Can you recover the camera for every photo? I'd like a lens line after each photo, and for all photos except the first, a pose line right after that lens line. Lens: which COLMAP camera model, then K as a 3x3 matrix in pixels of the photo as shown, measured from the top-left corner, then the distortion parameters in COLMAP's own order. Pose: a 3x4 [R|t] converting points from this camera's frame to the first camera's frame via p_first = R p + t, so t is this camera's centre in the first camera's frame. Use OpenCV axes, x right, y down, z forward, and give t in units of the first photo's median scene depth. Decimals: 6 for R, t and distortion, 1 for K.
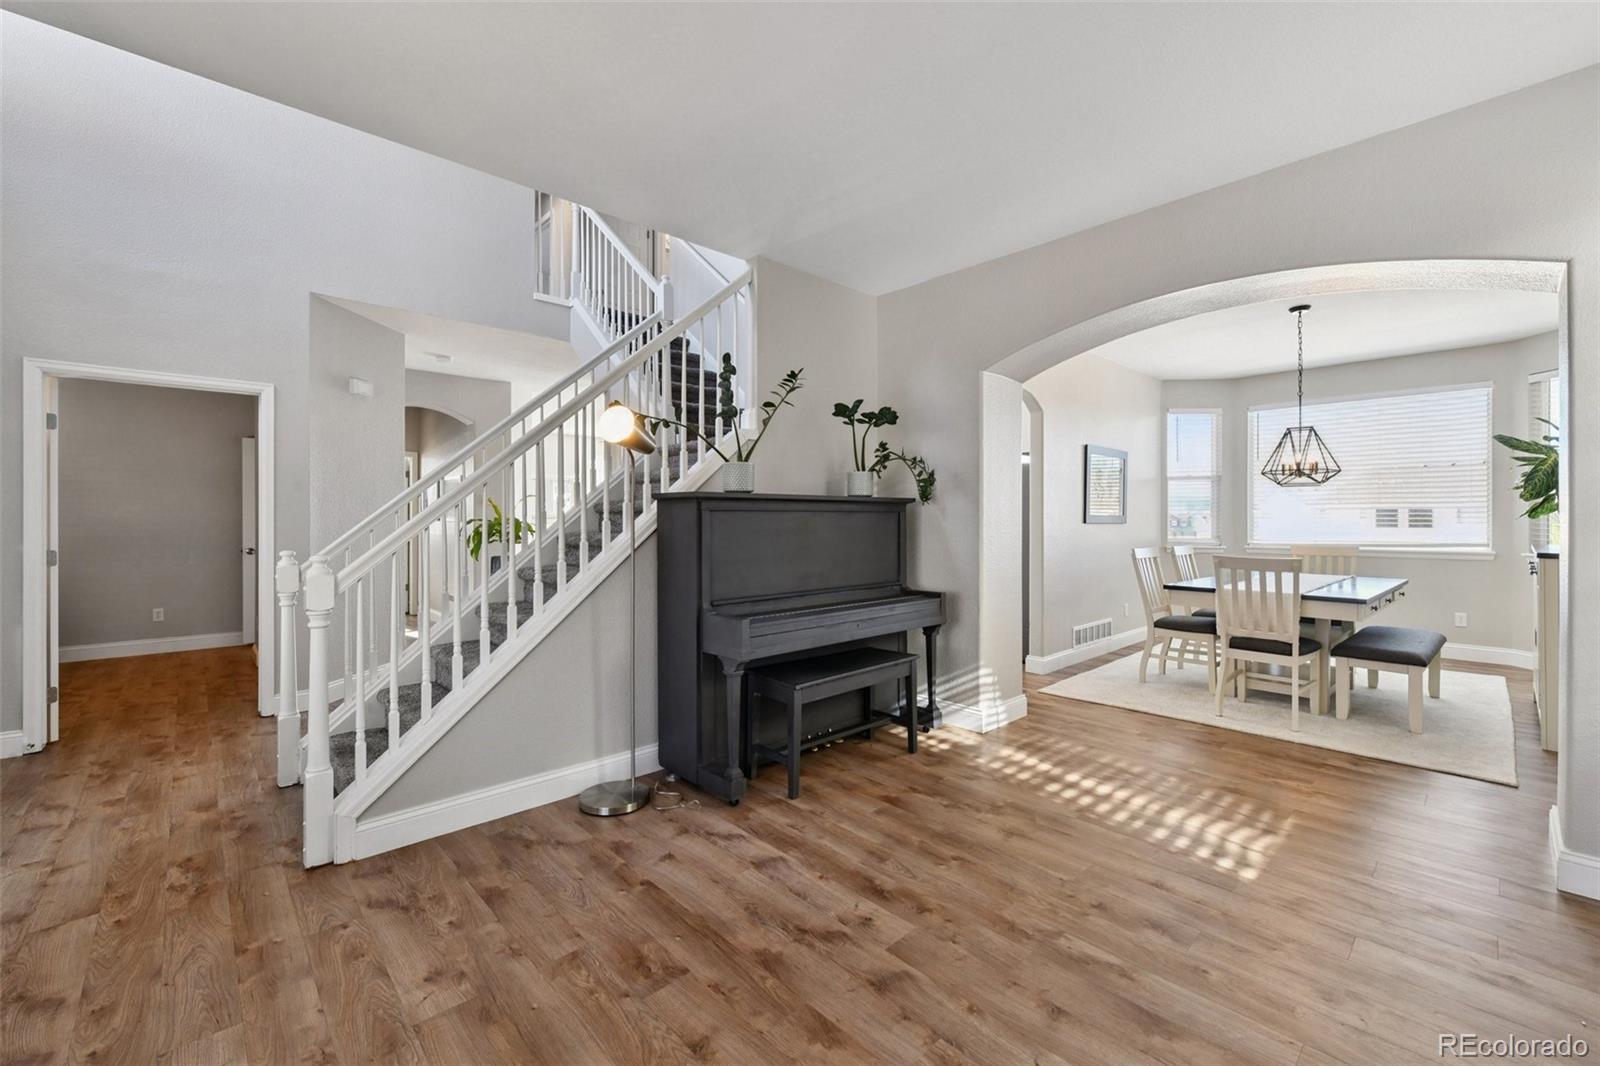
lens RADIAL K [[658.7, 0, 807.4], [0, 658.7, 524.1], [0, 0, 1]] dist [-0.000975, -0.000453]
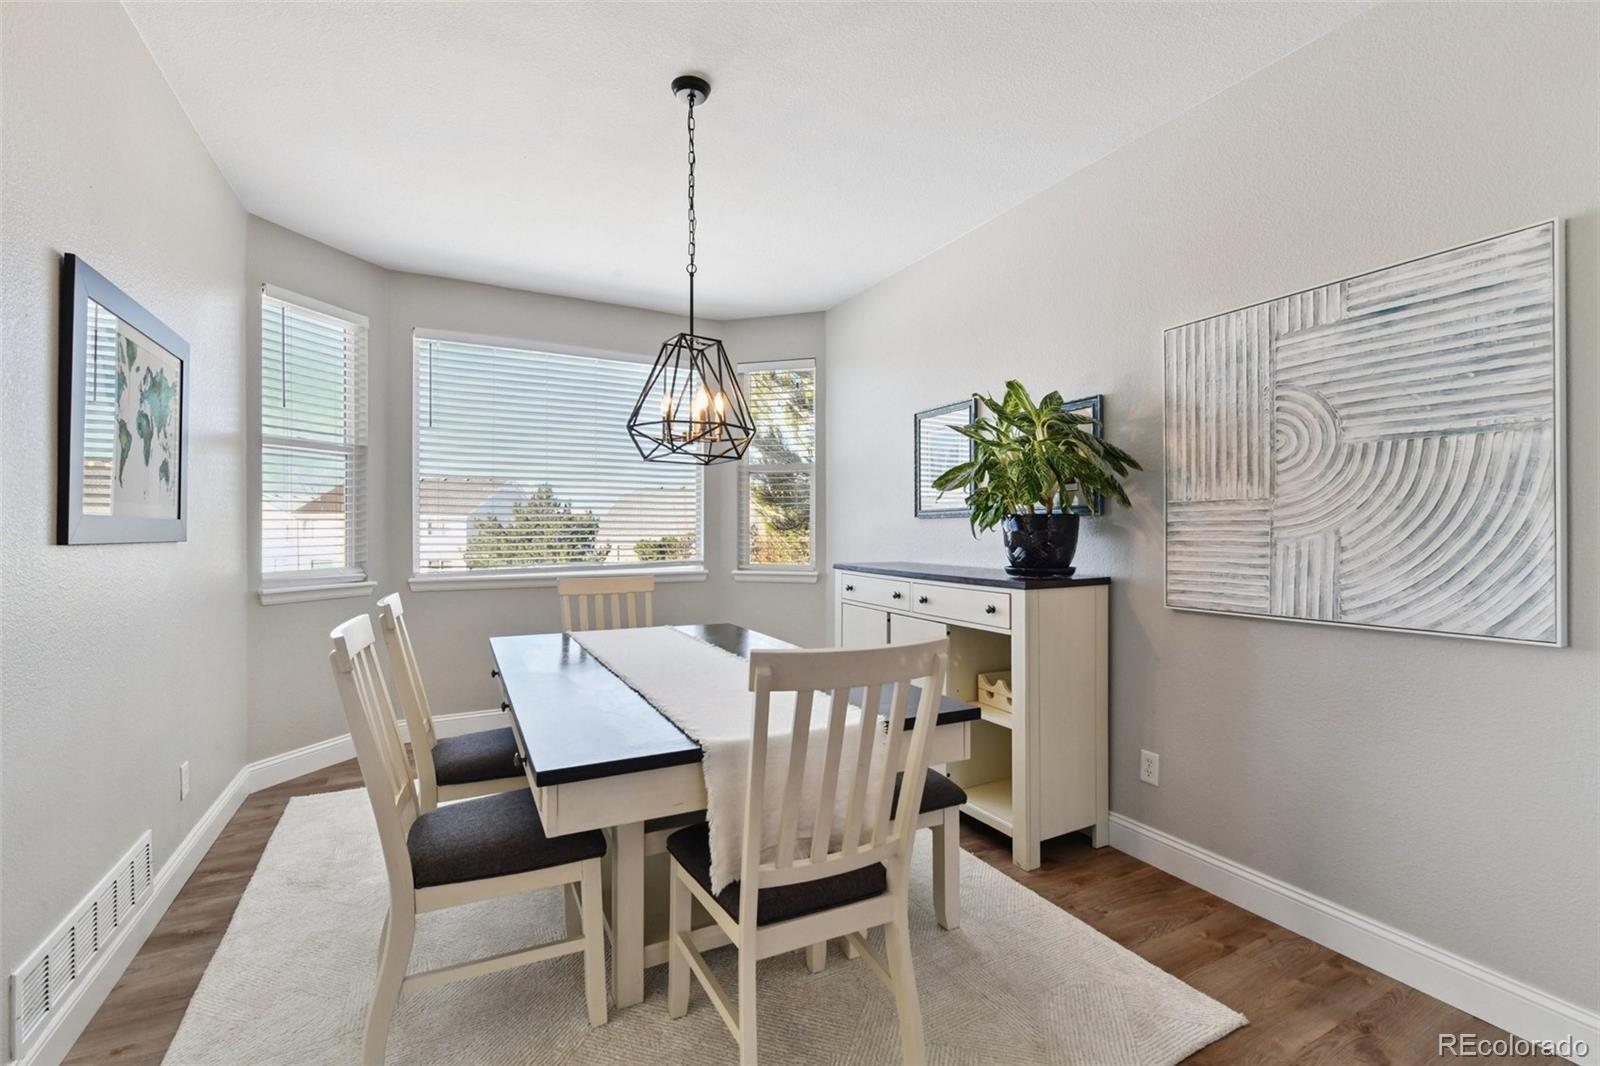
lens RADIAL K [[713.9, 0, 800.0], [0, 713.9, 533.0], [0, 0, 1]] dist [0.001297, 0.000083]
pose [[0.272796, 0.008922, 0.962031, 0.492532], [-0.001501, 0.999960, -0.008848, -0.000938], [-0.962071, 0.000970, 0.272798, 1.407321]]
